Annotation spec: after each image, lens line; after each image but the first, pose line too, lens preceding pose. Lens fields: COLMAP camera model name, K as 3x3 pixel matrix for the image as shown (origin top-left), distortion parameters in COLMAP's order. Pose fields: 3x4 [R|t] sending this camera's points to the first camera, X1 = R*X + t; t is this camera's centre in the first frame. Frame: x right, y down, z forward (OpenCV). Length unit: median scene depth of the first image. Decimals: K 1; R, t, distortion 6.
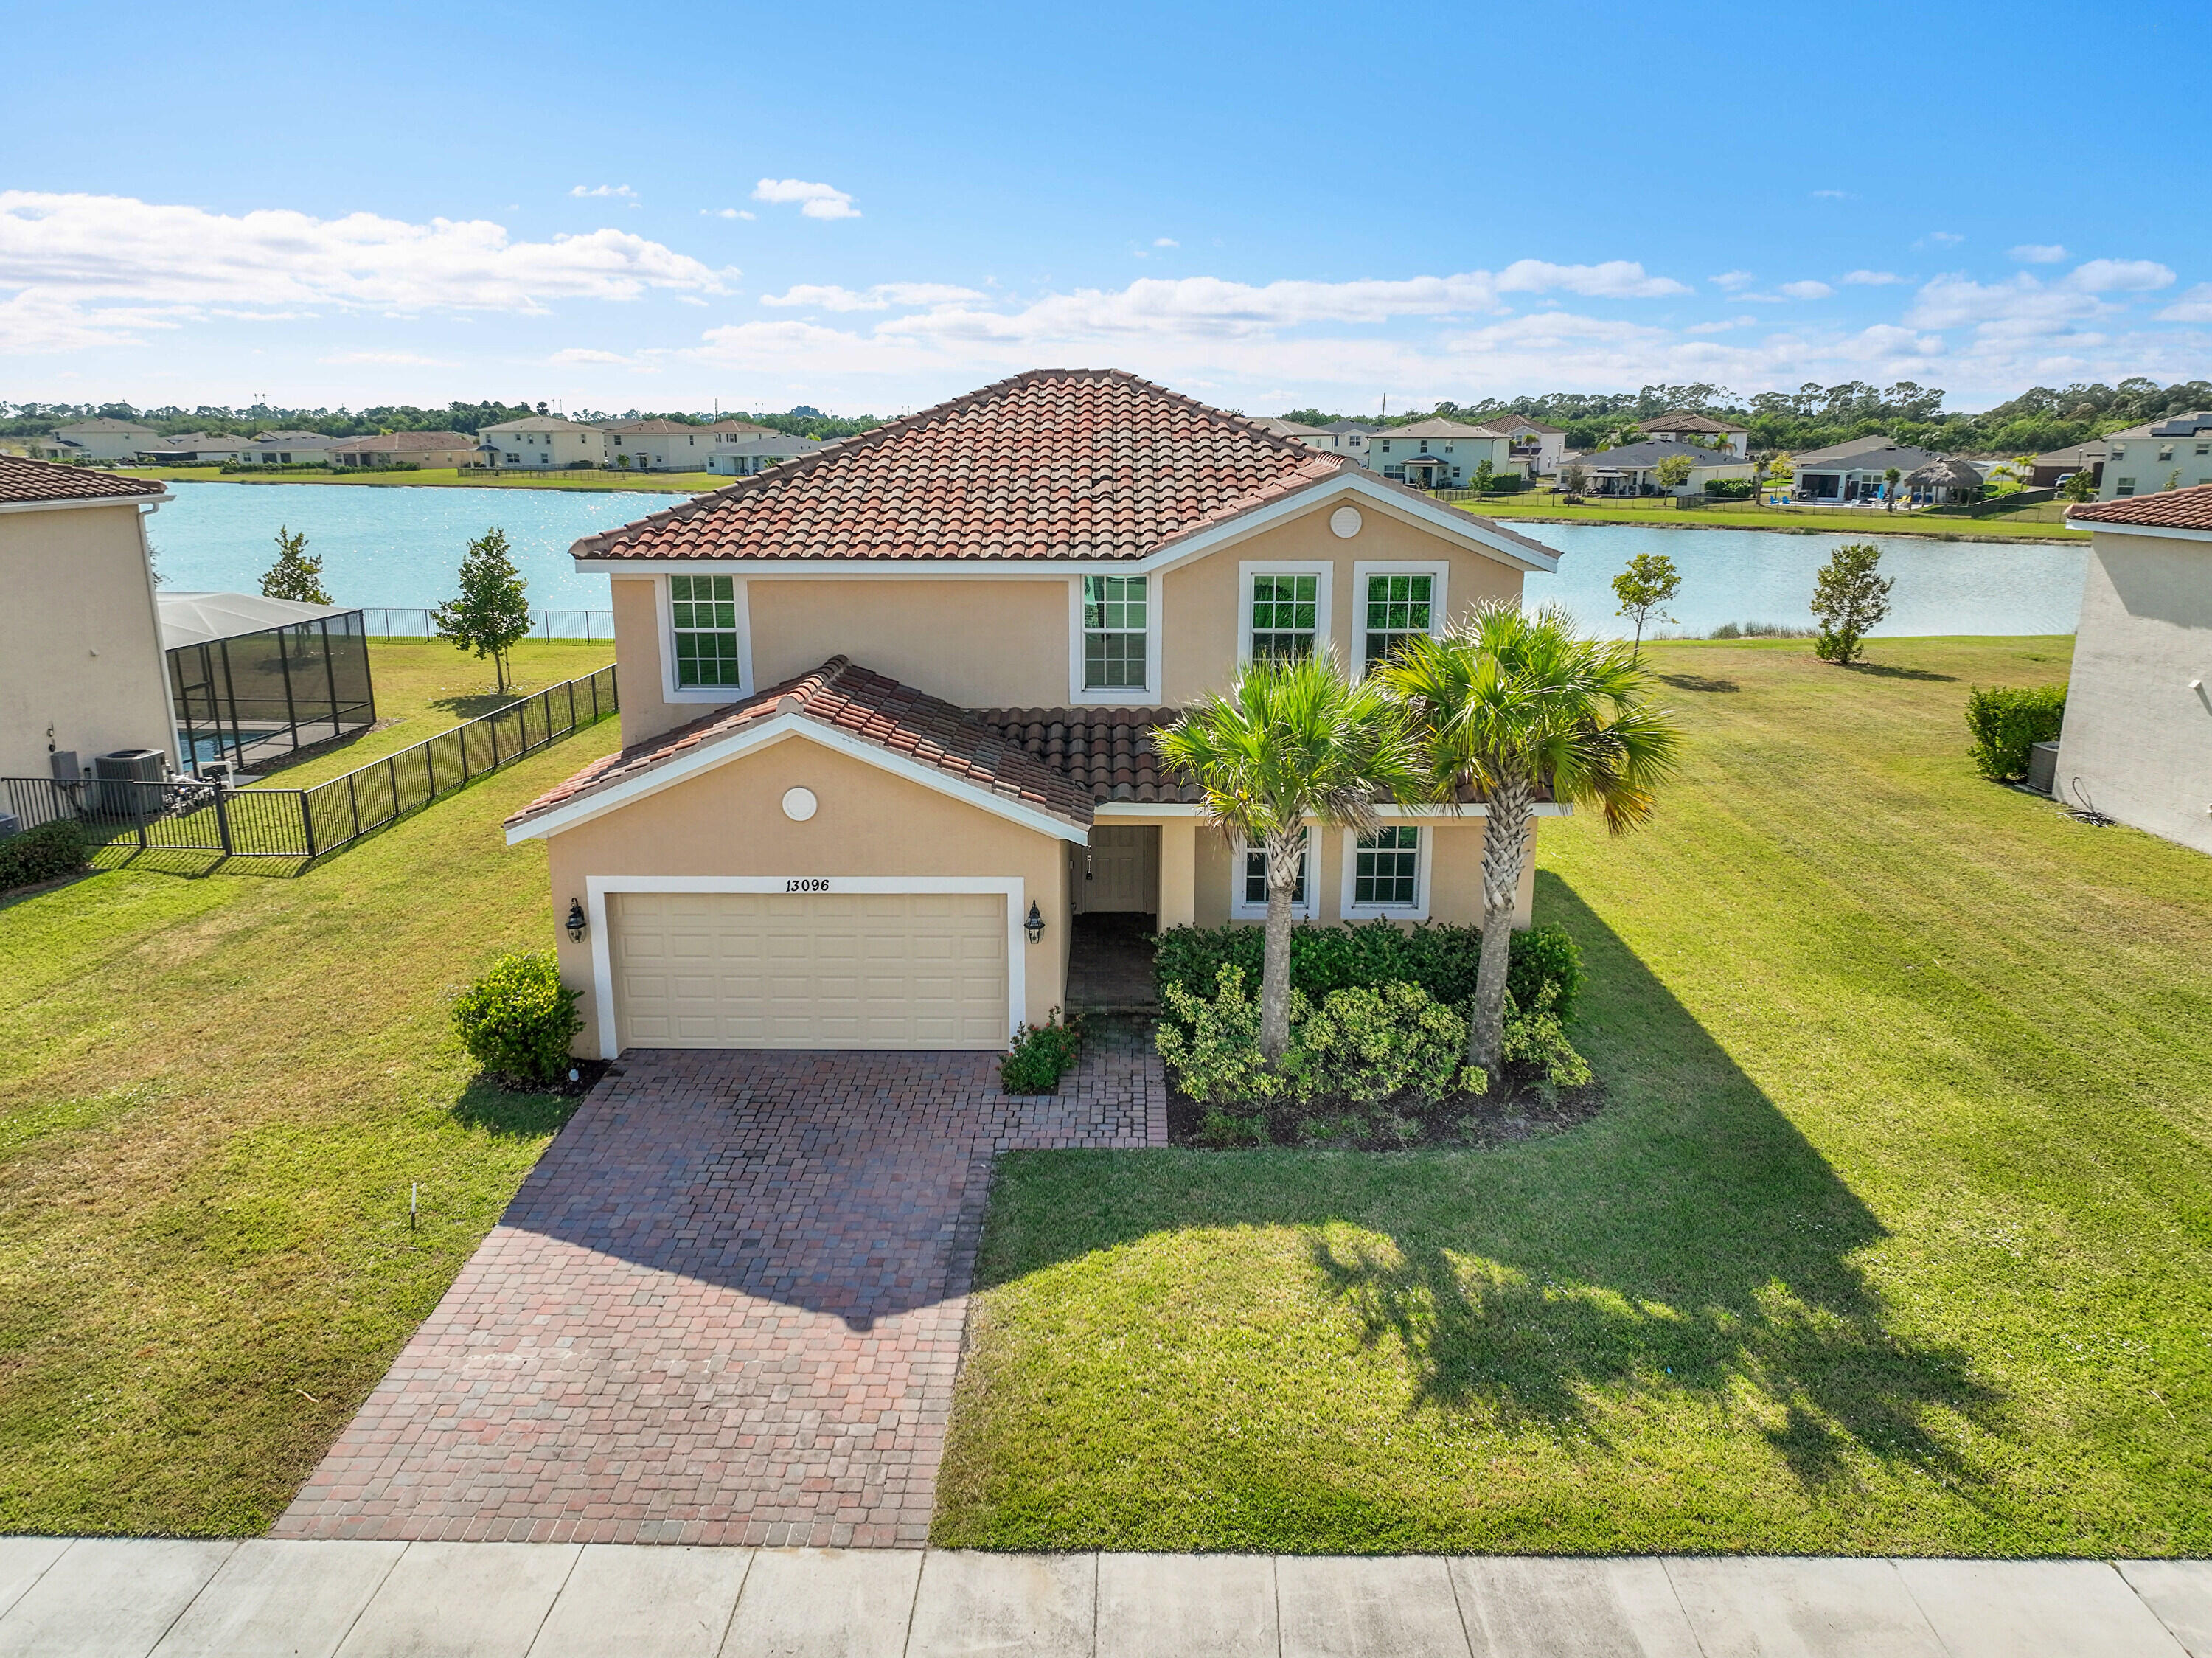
lens RADIAL K [[1552.7, 0, 1106.0], [0, 1552.7, 821.8], [0, 0, 1]] dist [-0.000916, 0.016070]
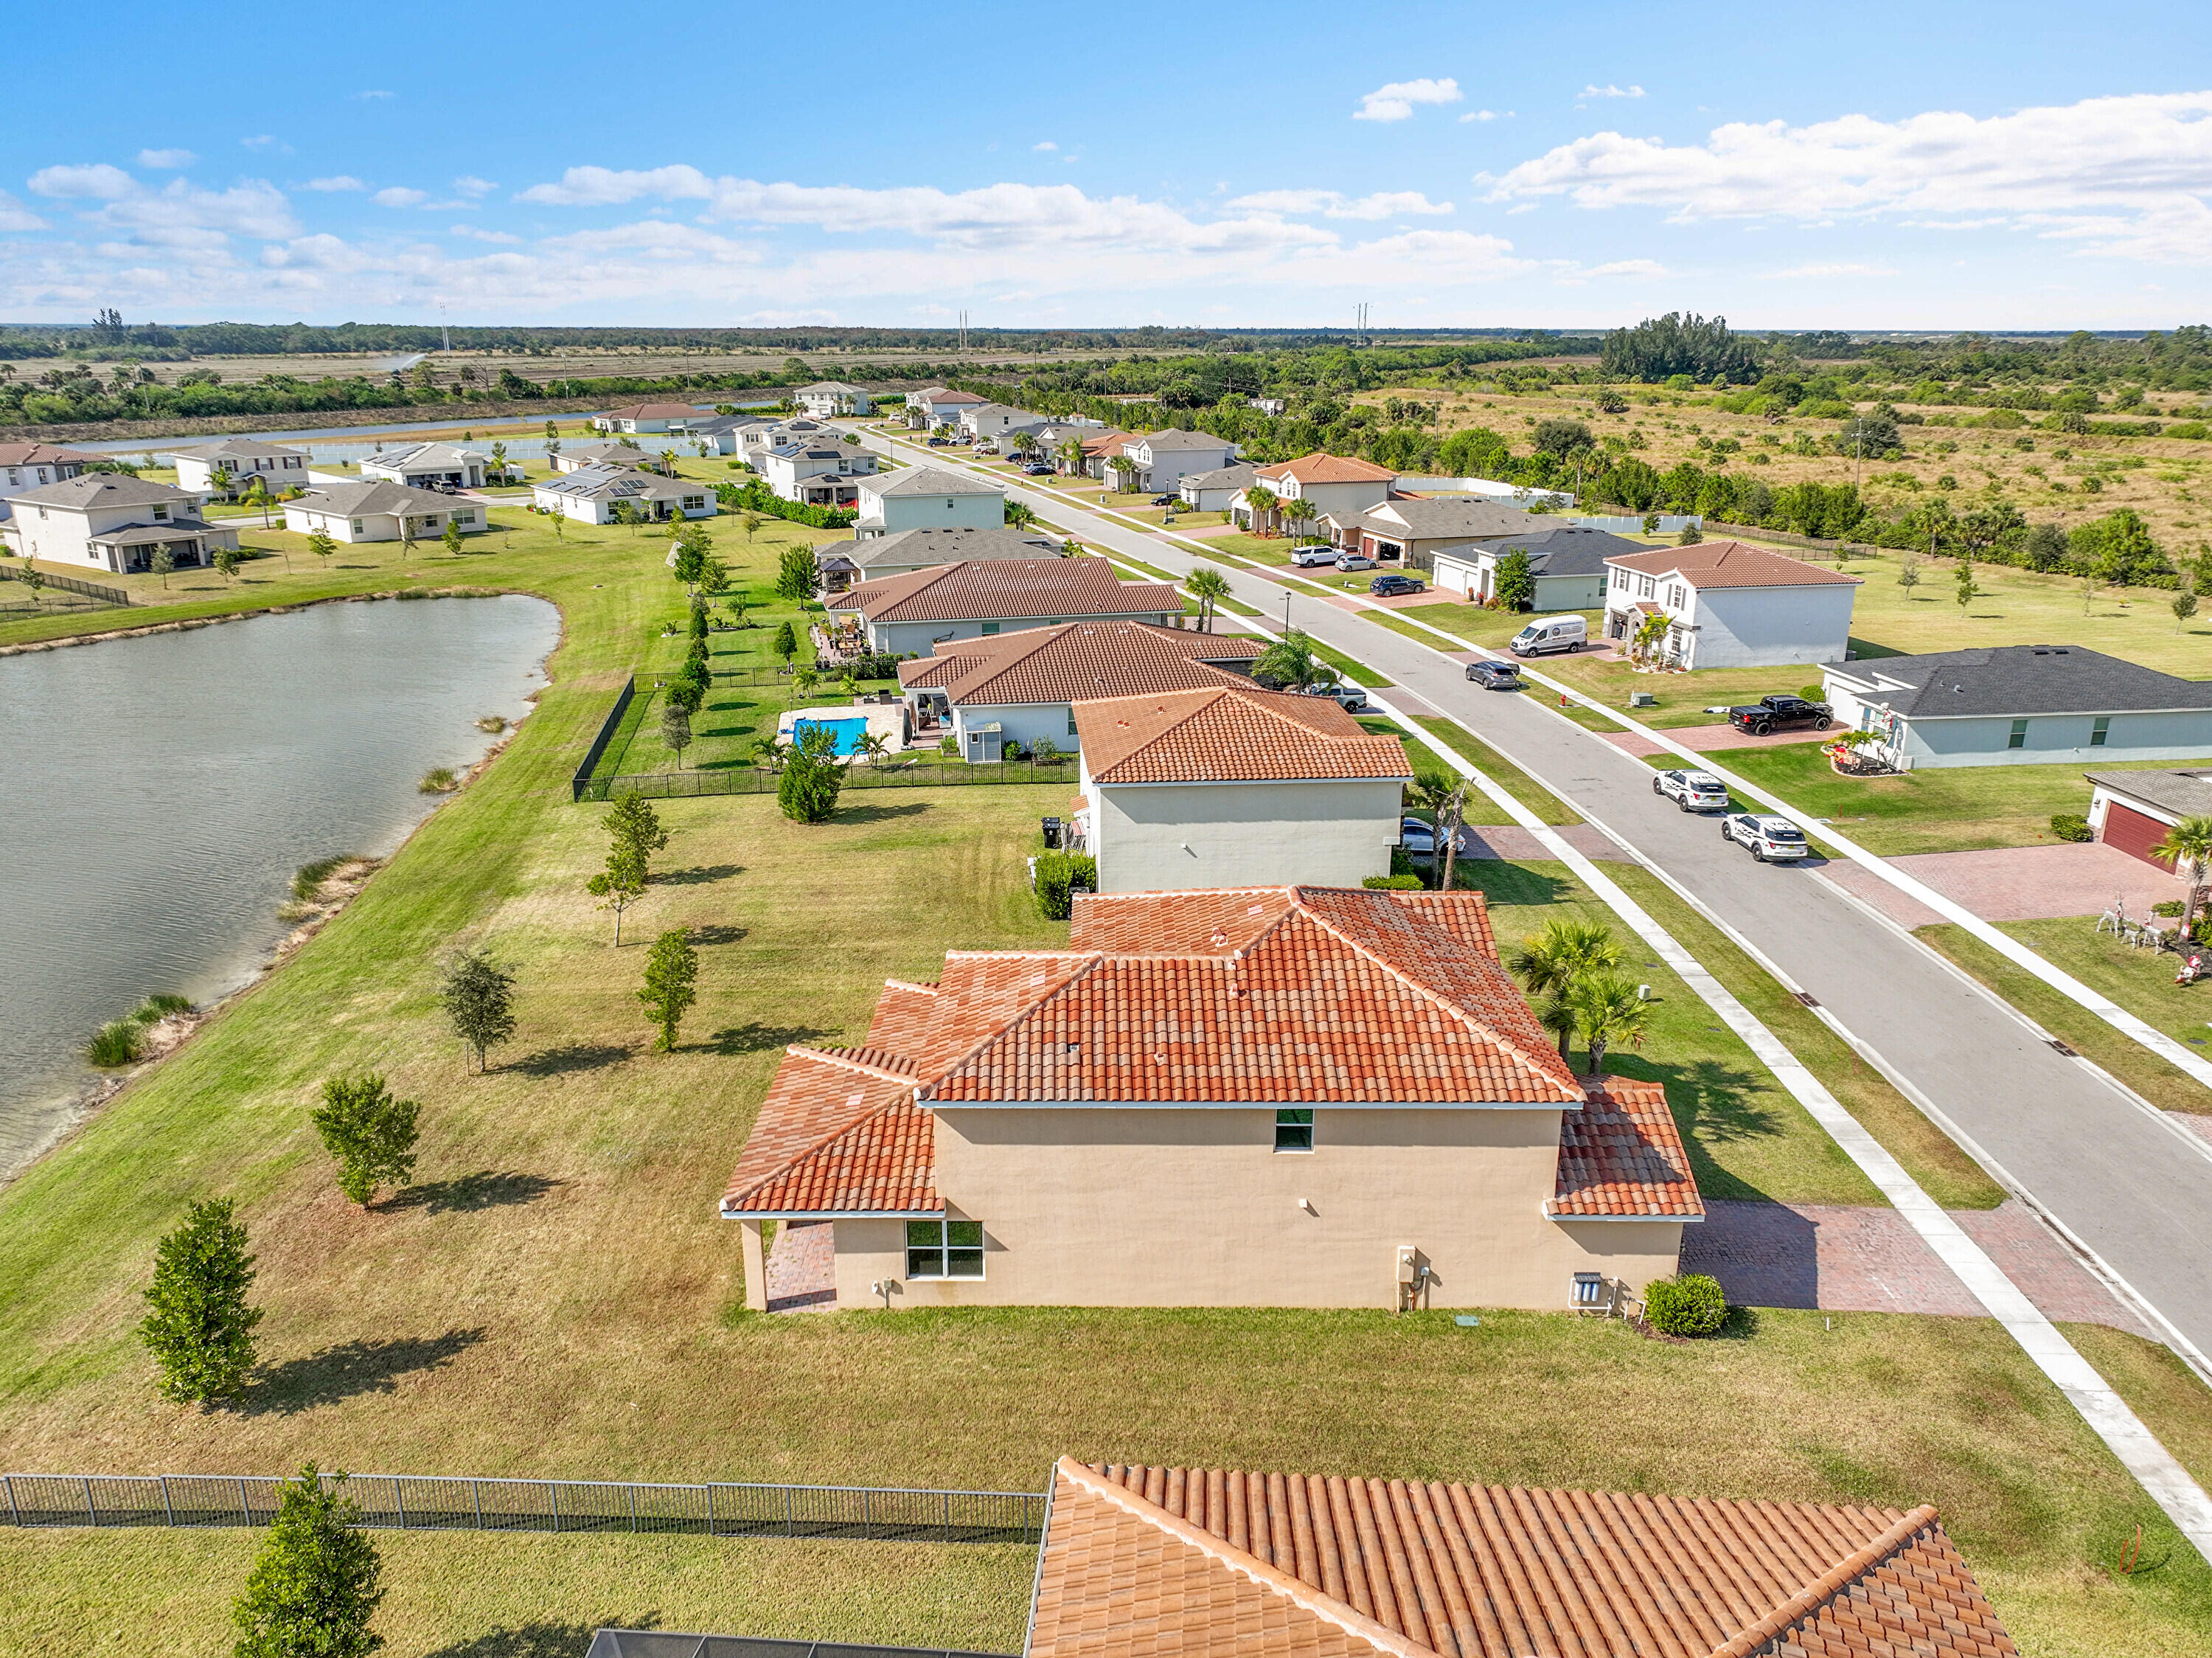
lens RADIAL K [[1552.7, 0, 1107.5], [0, 1552.7, 830.7], [0, 0, 1]] dist [-0.000916, 0.016070]
pose [[-0.014368, -0.308199, 0.951213, -2.079800], [0.246315, 0.920904, 0.302099, -1.212448], [-0.969083, 0.238639, 0.062683, 1.481474]]
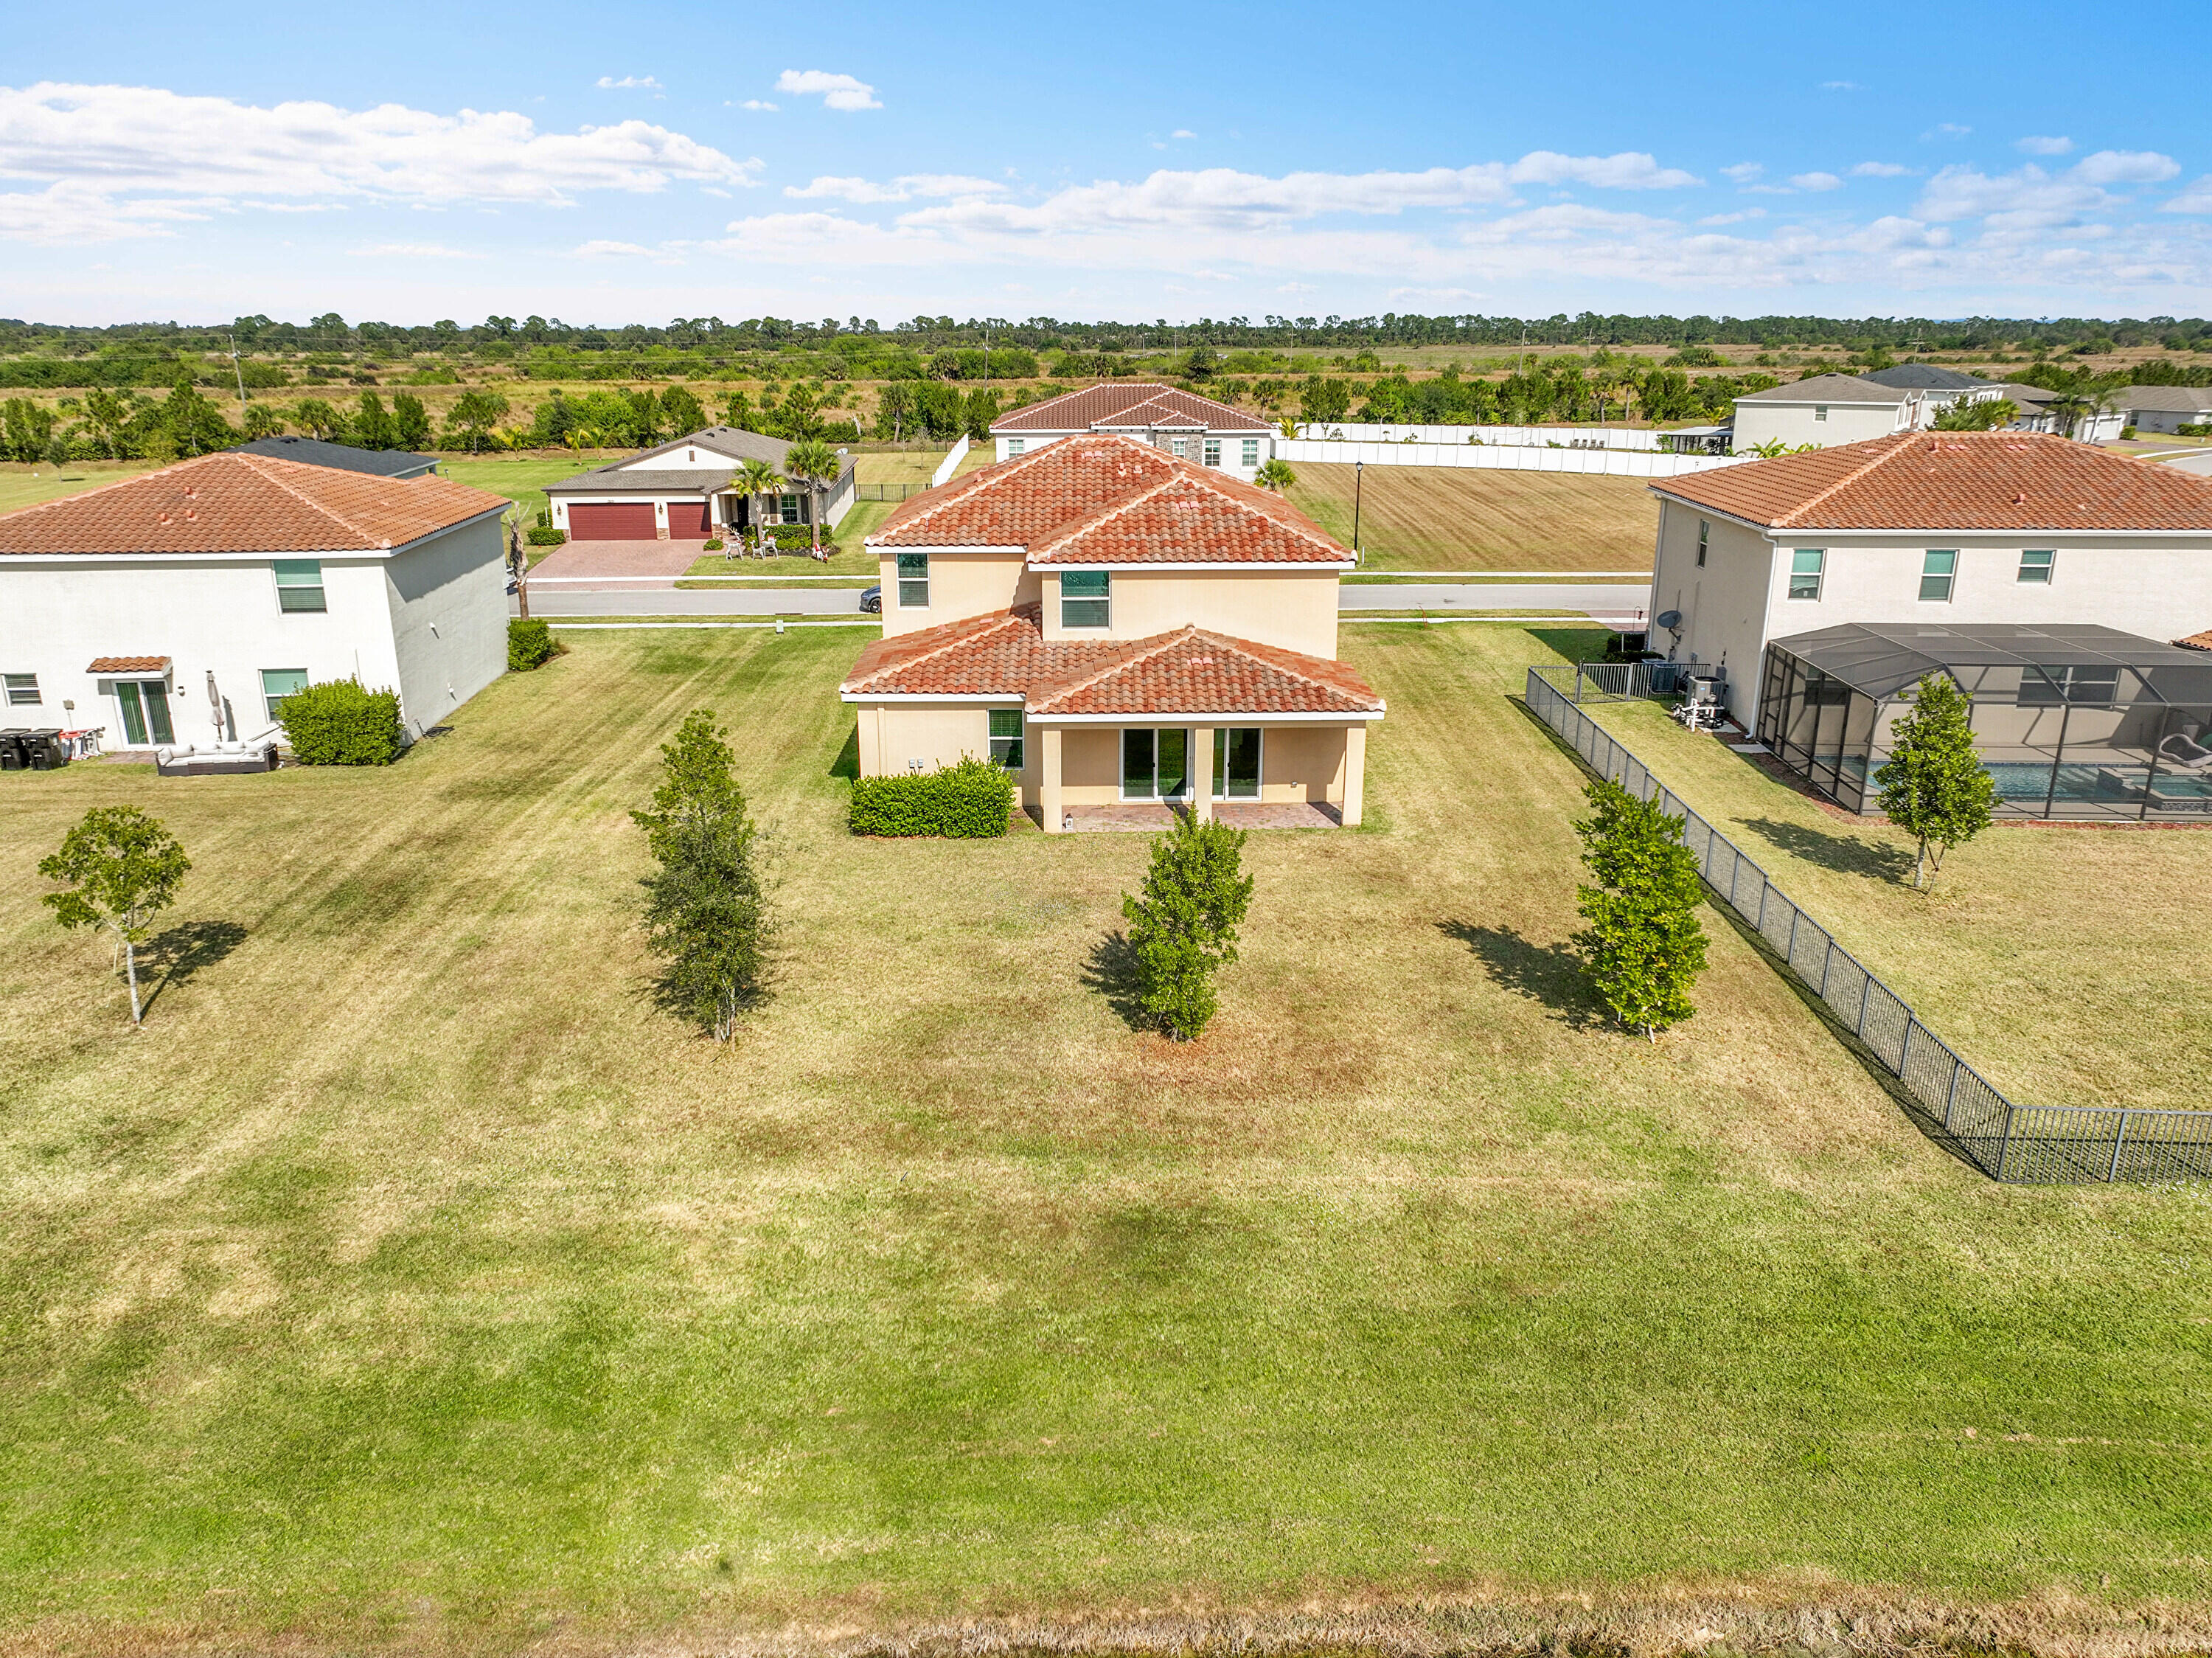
lens RADIAL K [[1552.7, 0, 1105.2], [0, 1552.7, 831.2], [0, 0, 1]] dist [-0.000916, 0.016070]
pose [[-0.999586, 0.010460, -0.026786, 0.036991], [-0.005465, 0.845398, 0.534108, -1.224502], [0.028231, 0.534034, -0.844992, 3.917429]]
